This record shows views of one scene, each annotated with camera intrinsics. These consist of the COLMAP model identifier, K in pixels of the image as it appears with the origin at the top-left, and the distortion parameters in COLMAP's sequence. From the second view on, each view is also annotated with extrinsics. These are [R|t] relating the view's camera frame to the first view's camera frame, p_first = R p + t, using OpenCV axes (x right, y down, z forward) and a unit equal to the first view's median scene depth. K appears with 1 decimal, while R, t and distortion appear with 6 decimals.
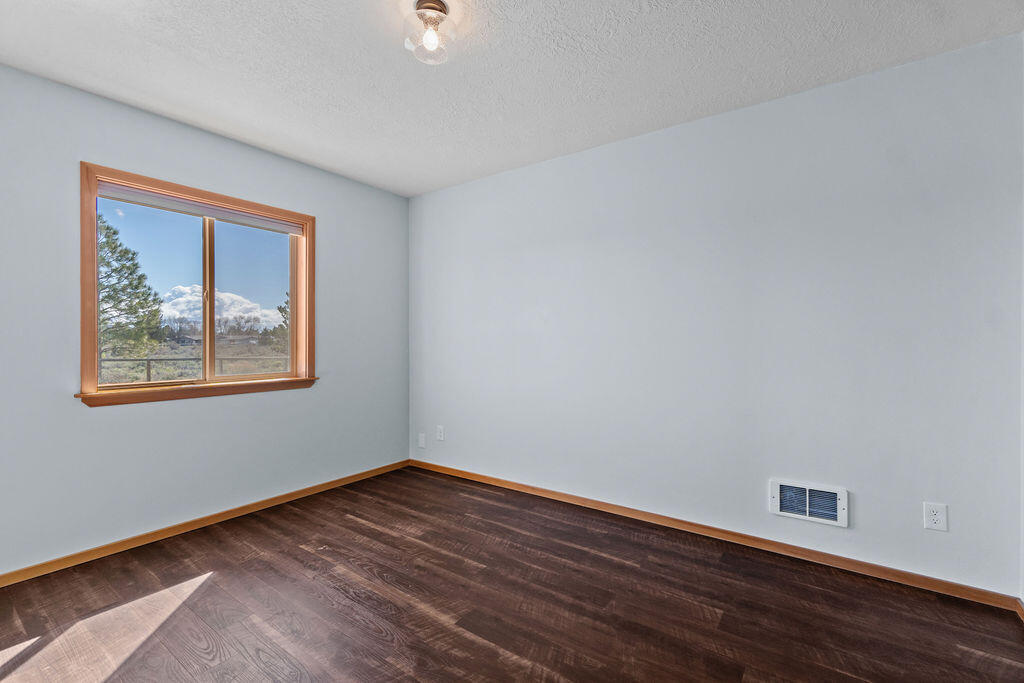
lens RADIAL K [[436.1, 0, 512.0], [0, 436.1, 341.5], [0, 0, 1]] dist [0.000410, 0.000235]
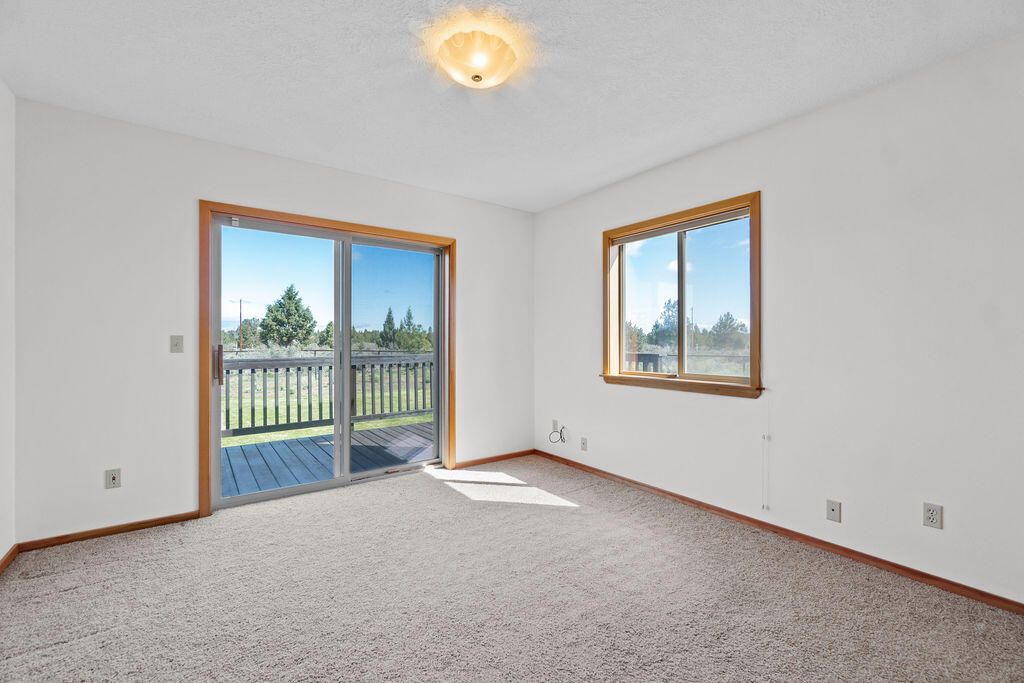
lens RADIAL K [[436.1, 0, 512.0], [0, 436.1, 341.5], [0, 0, 1]] dist [0.000410, 0.000235]
pose [[-0.323462, 0.004684, -0.946229, 0.691516], [0.006105, 0.999977, 0.002864, -0.012445], [0.946221, -0.004850, -0.323484, 1.203346]]
